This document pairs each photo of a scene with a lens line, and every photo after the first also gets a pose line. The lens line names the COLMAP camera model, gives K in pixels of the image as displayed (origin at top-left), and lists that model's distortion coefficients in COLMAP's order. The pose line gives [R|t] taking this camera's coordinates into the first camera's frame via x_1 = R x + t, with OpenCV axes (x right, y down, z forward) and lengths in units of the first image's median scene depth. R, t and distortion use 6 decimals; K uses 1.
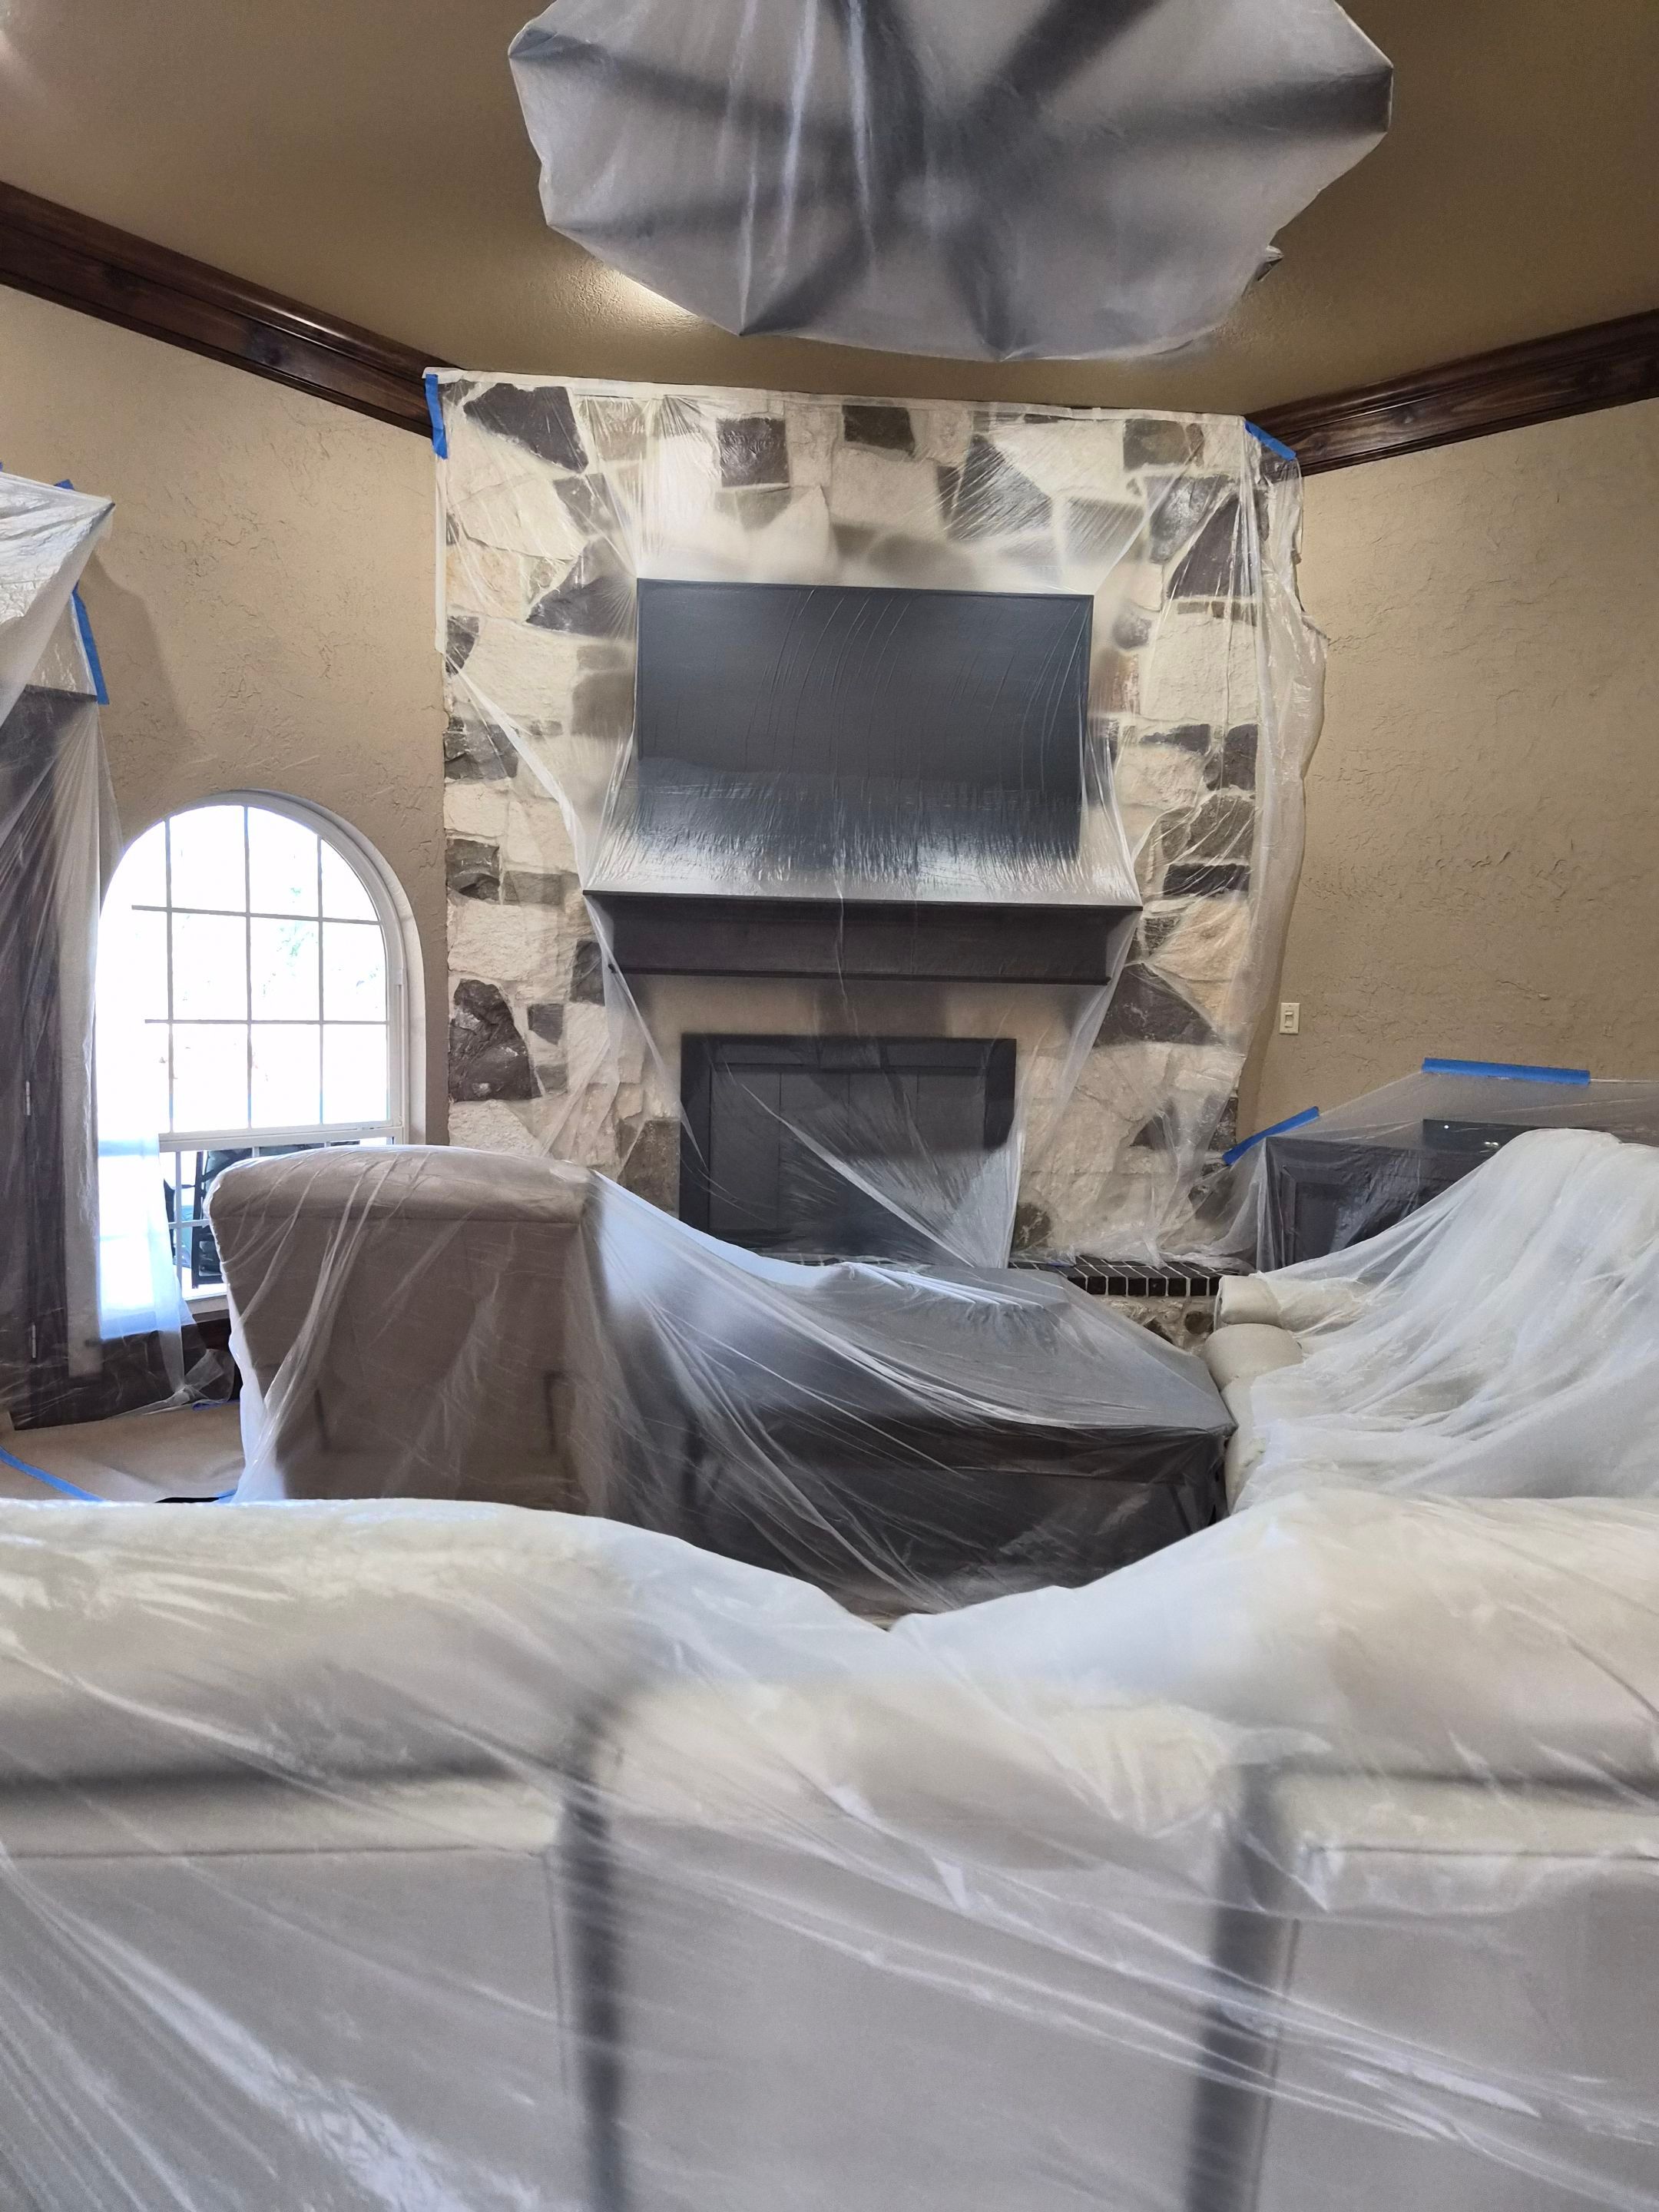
lens RADIAL K [[1449.0, 0, 827.0], [0, 1449.0, 1113.9], [0, 0, 1]] dist [0.027930, -0.023046]
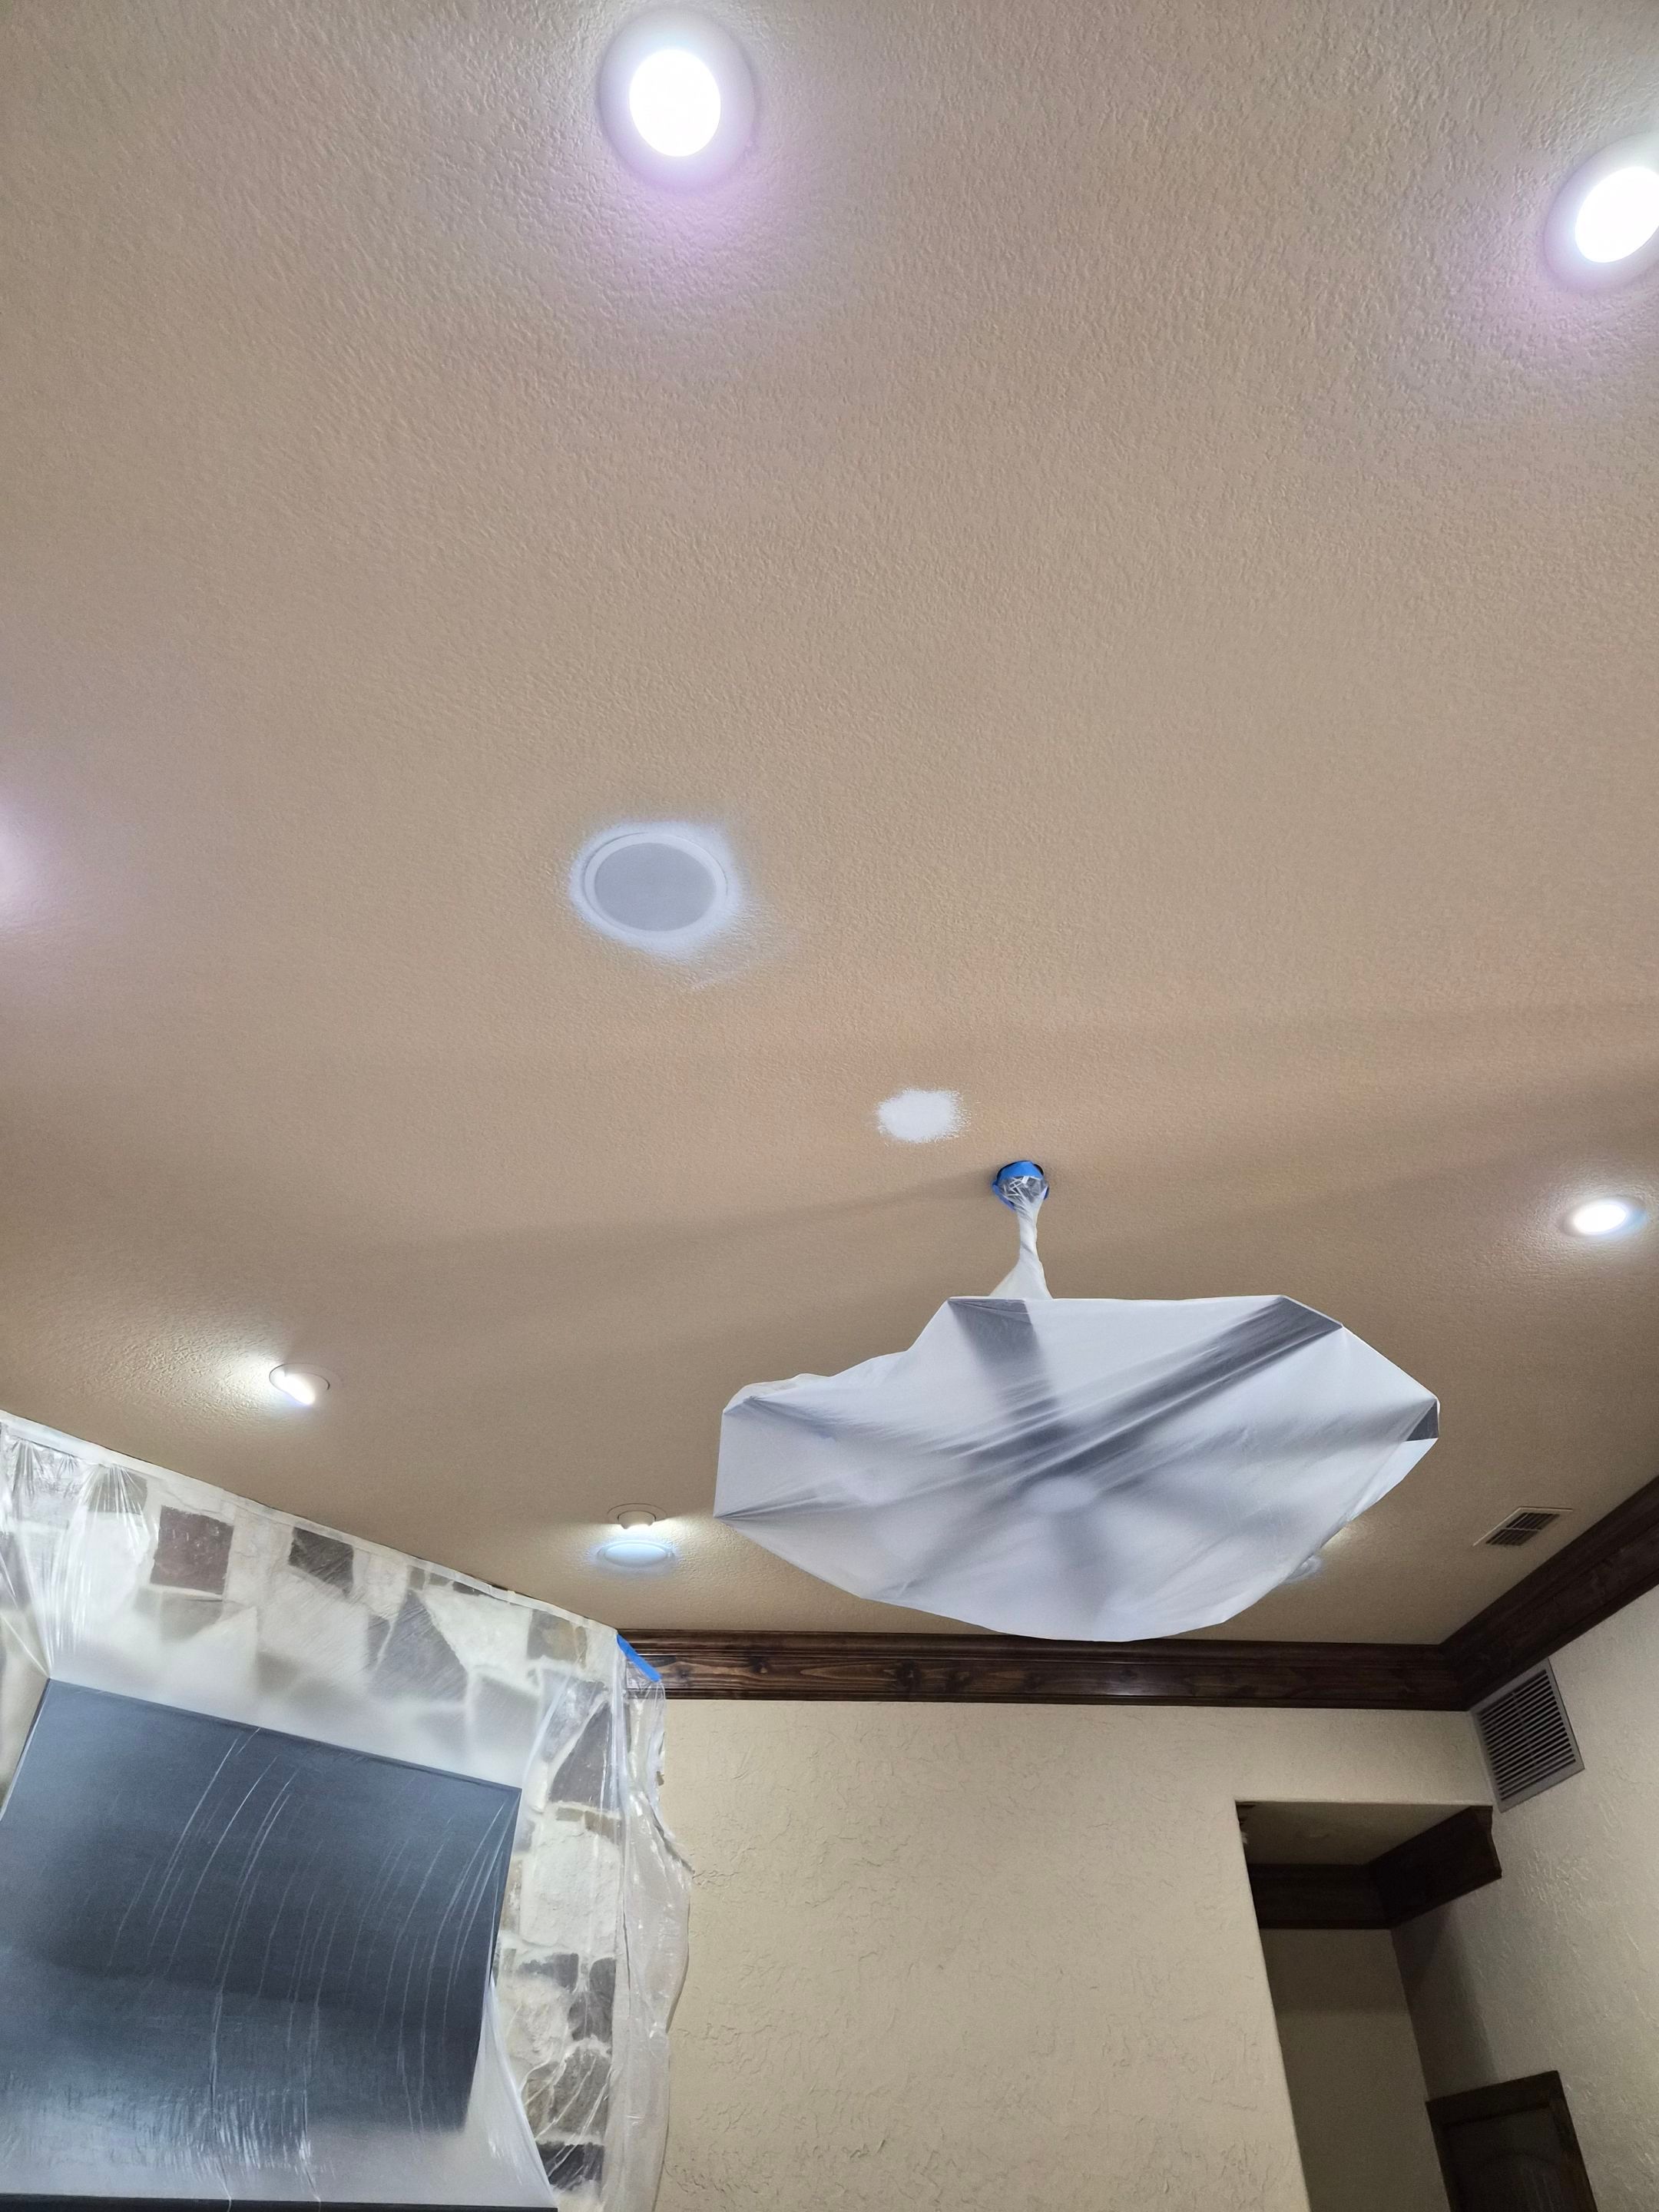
lens RADIAL K [[1449.0, 0, 833.8], [0, 1449.0, 1087.4], [0, 0, 1]] dist [0.027930, -0.023046]
pose [[0.690584, 0.431873, 0.580155, -0.399686], [0.091264, 0.743701, -0.662253, -0.052856], [-0.717471, 0.510289, 0.474173, 0.177288]]
